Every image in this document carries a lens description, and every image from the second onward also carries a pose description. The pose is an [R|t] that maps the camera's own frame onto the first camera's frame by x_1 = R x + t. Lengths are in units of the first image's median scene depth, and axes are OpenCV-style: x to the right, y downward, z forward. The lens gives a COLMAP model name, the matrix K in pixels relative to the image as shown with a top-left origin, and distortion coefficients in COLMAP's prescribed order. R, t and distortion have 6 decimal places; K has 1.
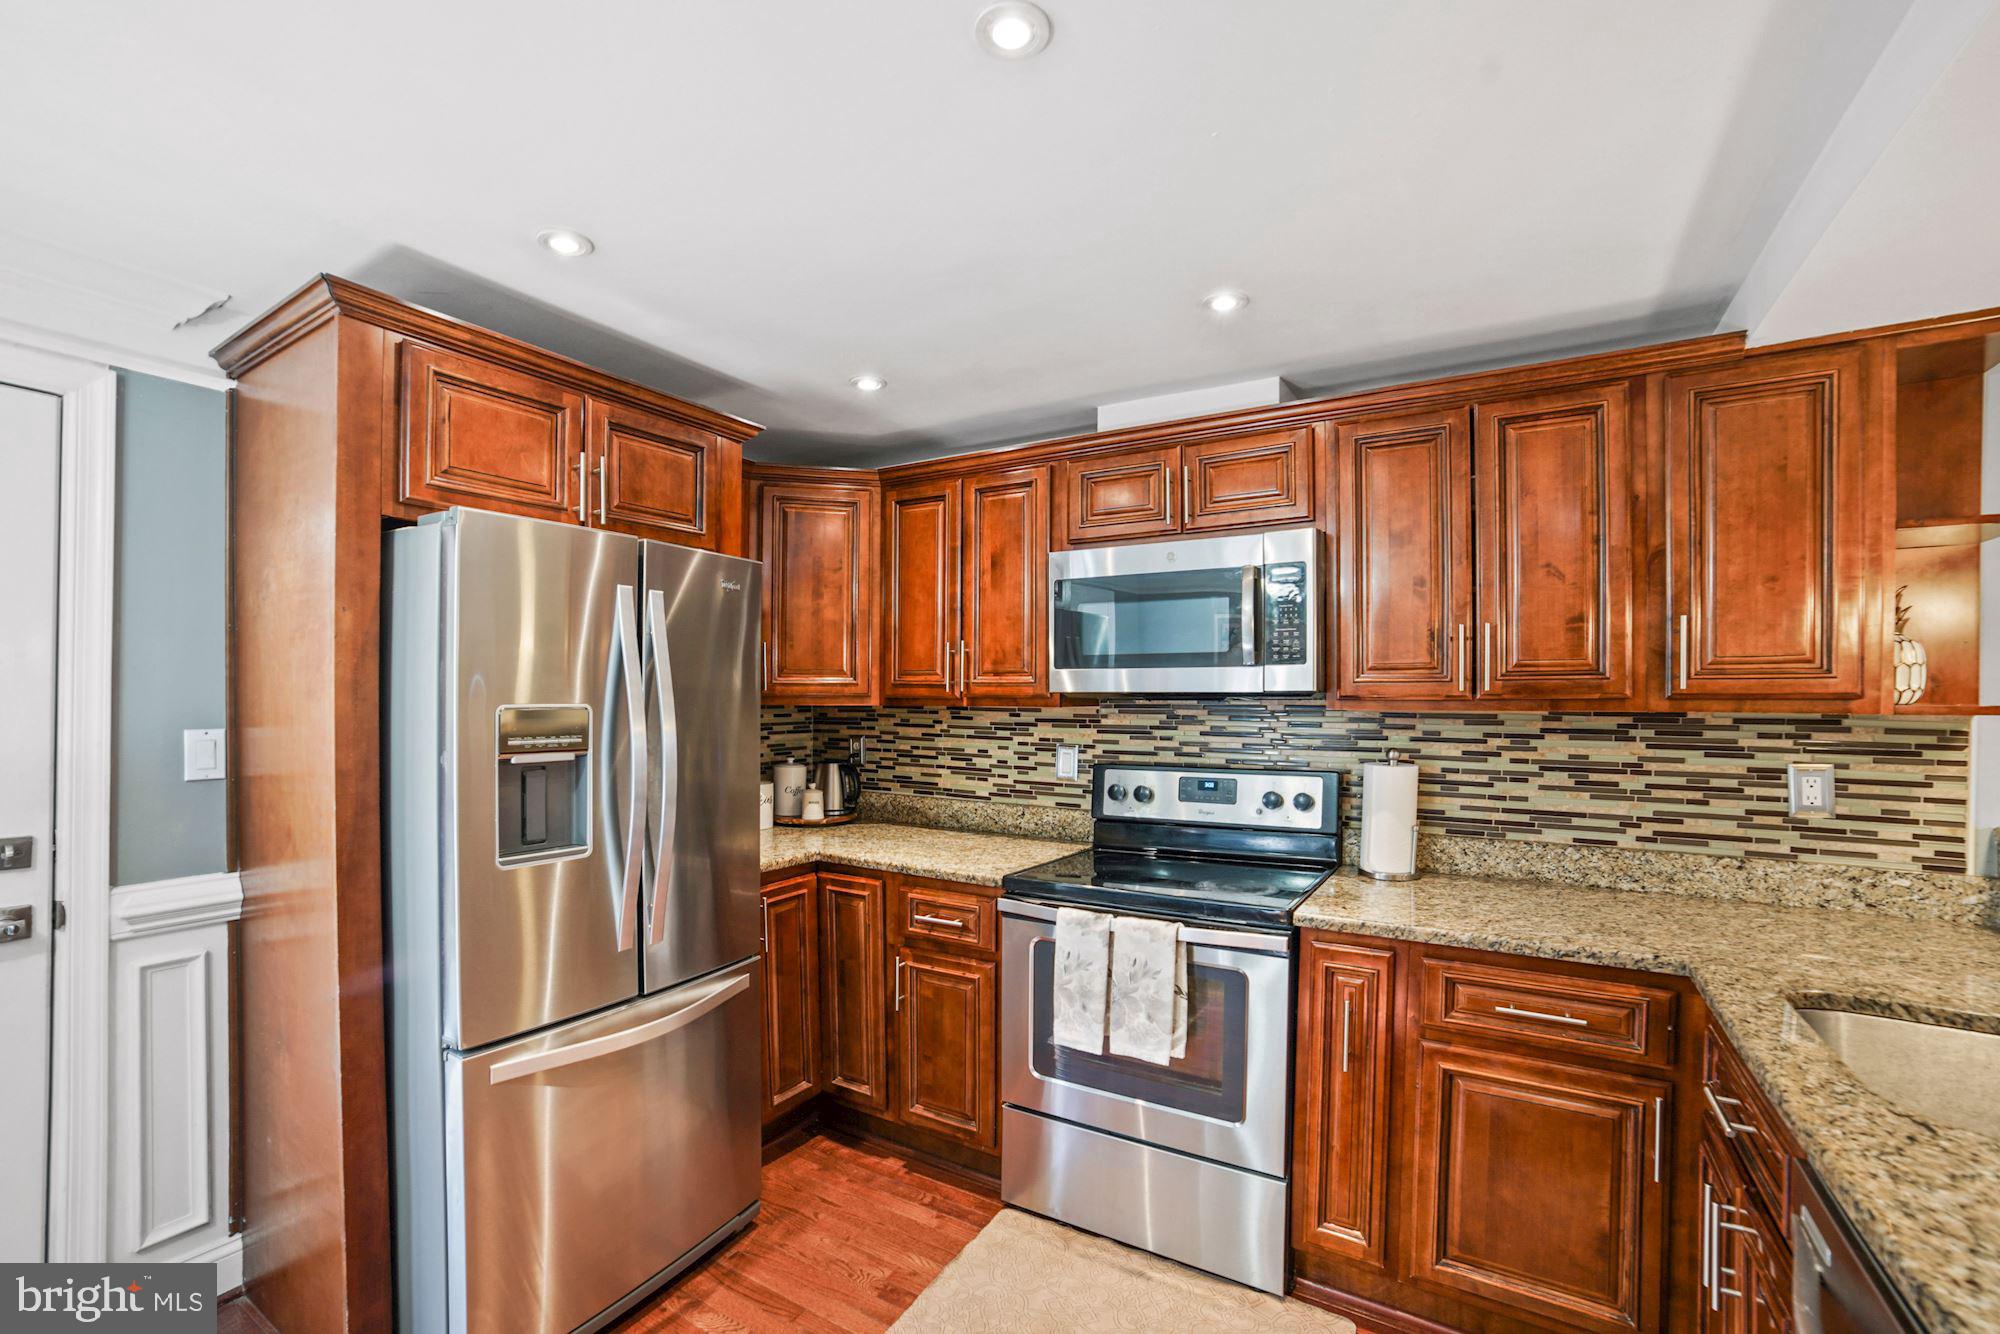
lens RADIAL K [[872.9, 0, 994.4], [0, 872.9, 697.2], [0, 0, 1]] dist [-0.083686, 0.038482]
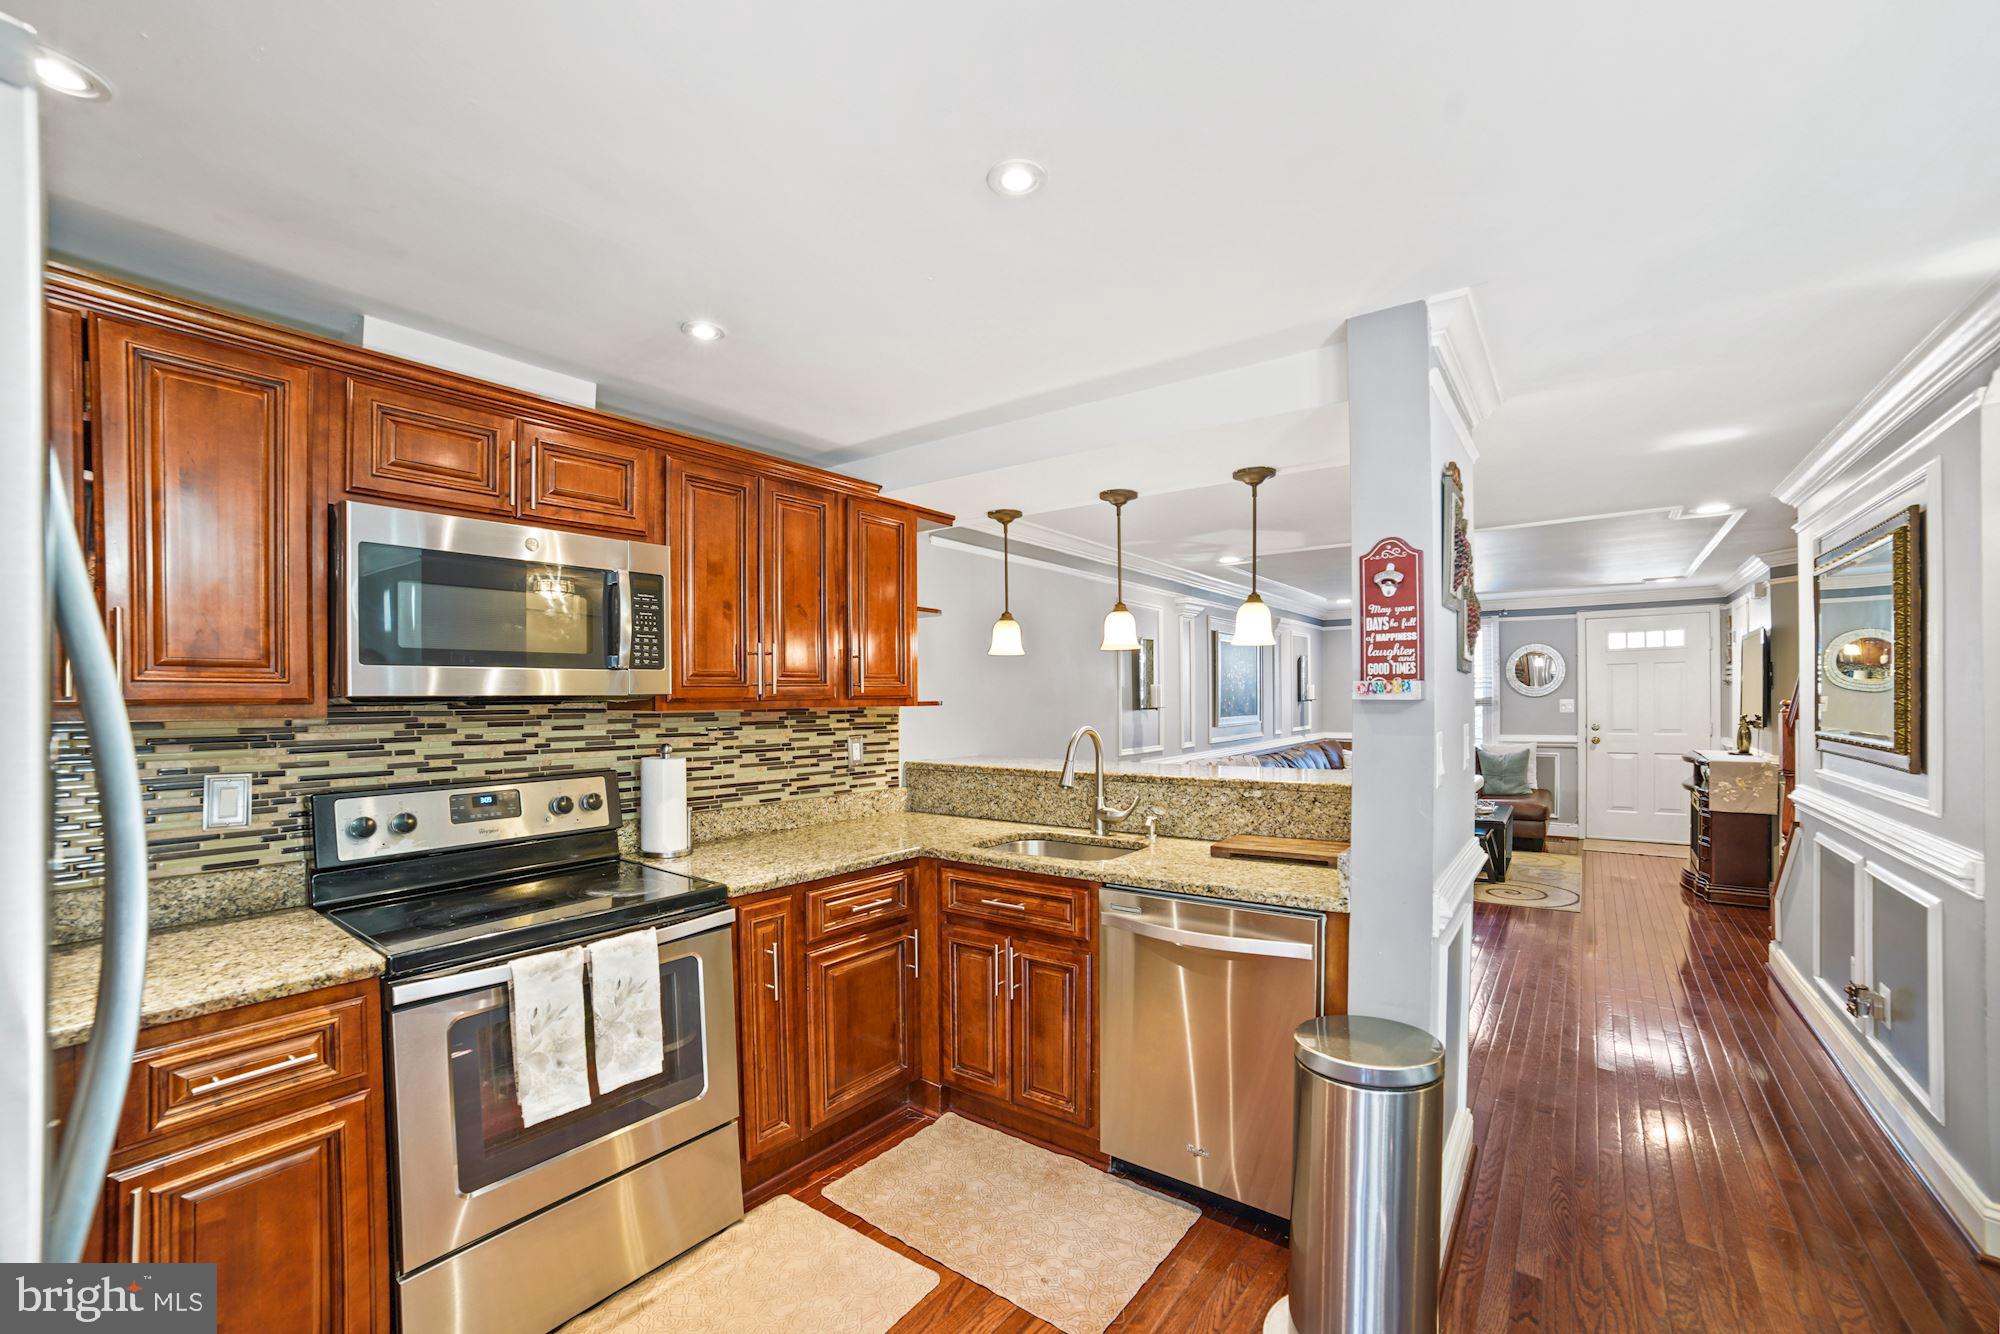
lens RADIAL K [[872.9, 0, 994.4], [0, 872.9, 697.2], [0, 0, 1]] dist [-0.083686, 0.038482]
pose [[0.067832, -0.002554, 0.997694, -0.691987], [0.008019, 0.999966, 0.002015, -0.002045], [-0.997665, 0.007864, 0.067850, 0.500823]]
